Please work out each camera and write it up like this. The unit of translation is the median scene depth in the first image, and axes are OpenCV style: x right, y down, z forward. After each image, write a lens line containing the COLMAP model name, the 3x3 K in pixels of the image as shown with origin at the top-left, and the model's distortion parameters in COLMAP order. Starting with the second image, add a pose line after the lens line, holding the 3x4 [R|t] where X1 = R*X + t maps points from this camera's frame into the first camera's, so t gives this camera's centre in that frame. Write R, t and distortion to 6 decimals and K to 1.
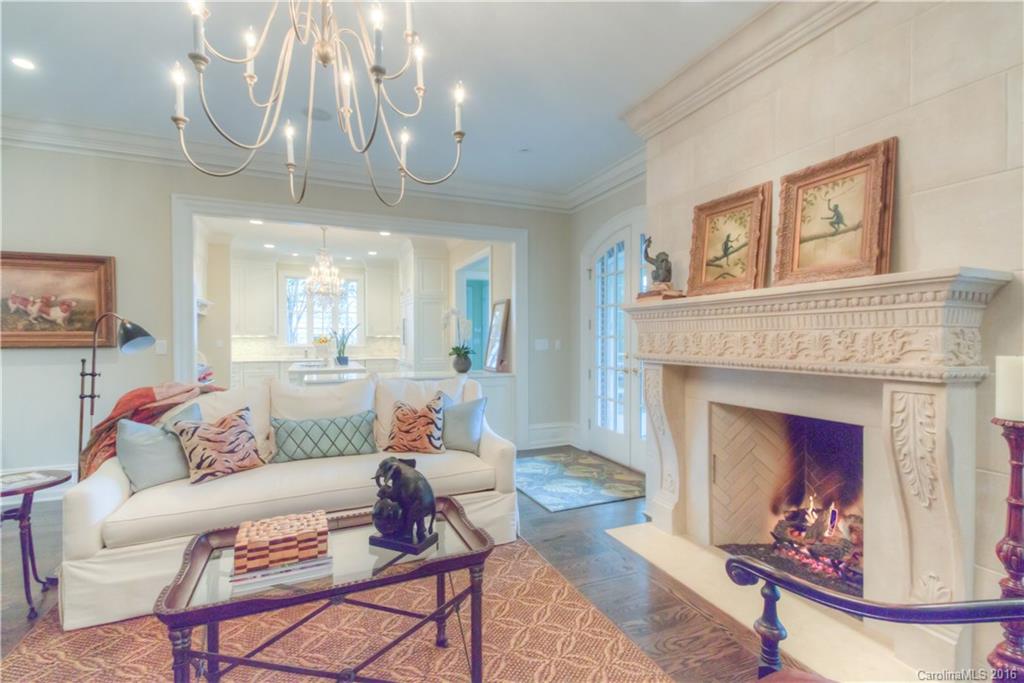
lens RADIAL K [[462.9, 0, 514.4], [0, 462.9, 347.0], [0, 0, 1]] dist [-0.002196, -0.000831]
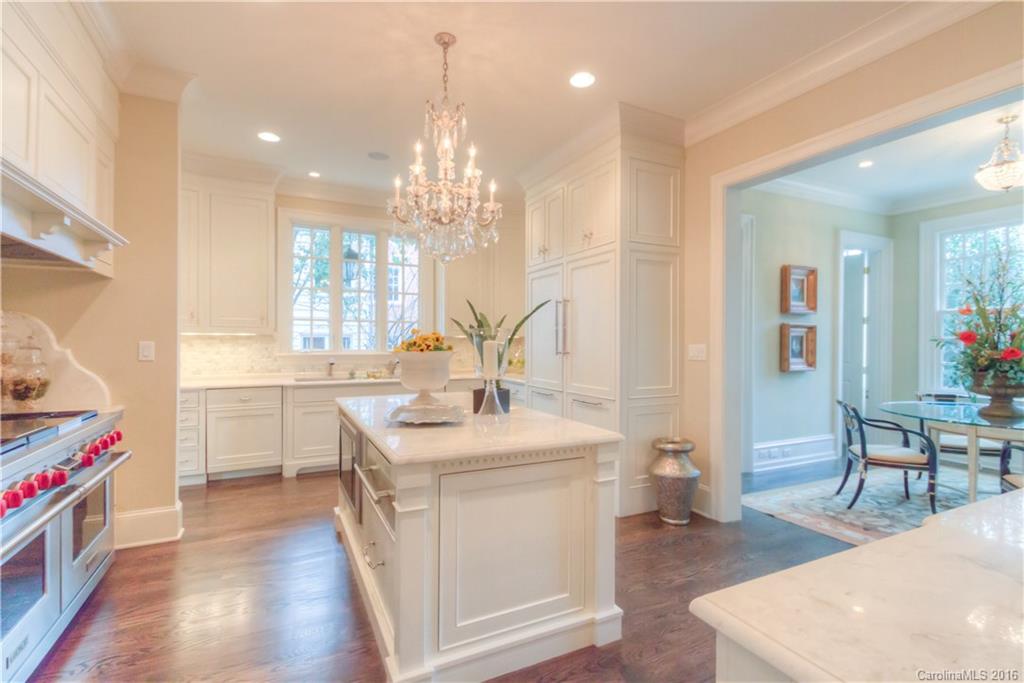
lens RADIAL K [[498.7, 0, 533.7], [0, 498.7, 342.9], [0, 0, 1]] dist [-0.001158, -0.000216]
pose [[0.997823, 0.003728, 0.065846, -0.966959], [-0.002754, 0.999886, -0.014876, -0.026141], [-0.065894, 0.014662, 0.997719, 1.587681]]
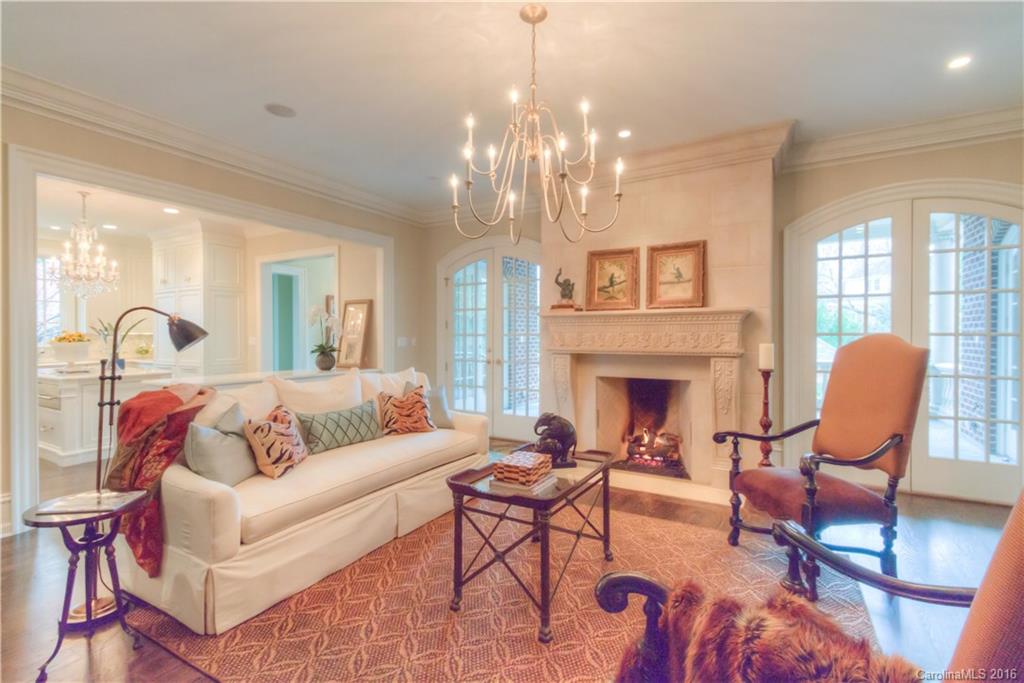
lens RADIAL K [[466.9, 0, 512.0], [0, 466.9, 341.5], [0, 0, 1]] dist [-0.011397, -0.000420]
pose [[0.807993, -0.005289, 0.589168, -0.762140], [0.009677, 0.999944, -0.004294, 0.002703], [-0.589112, 0.009170, 0.807999, -0.121817]]
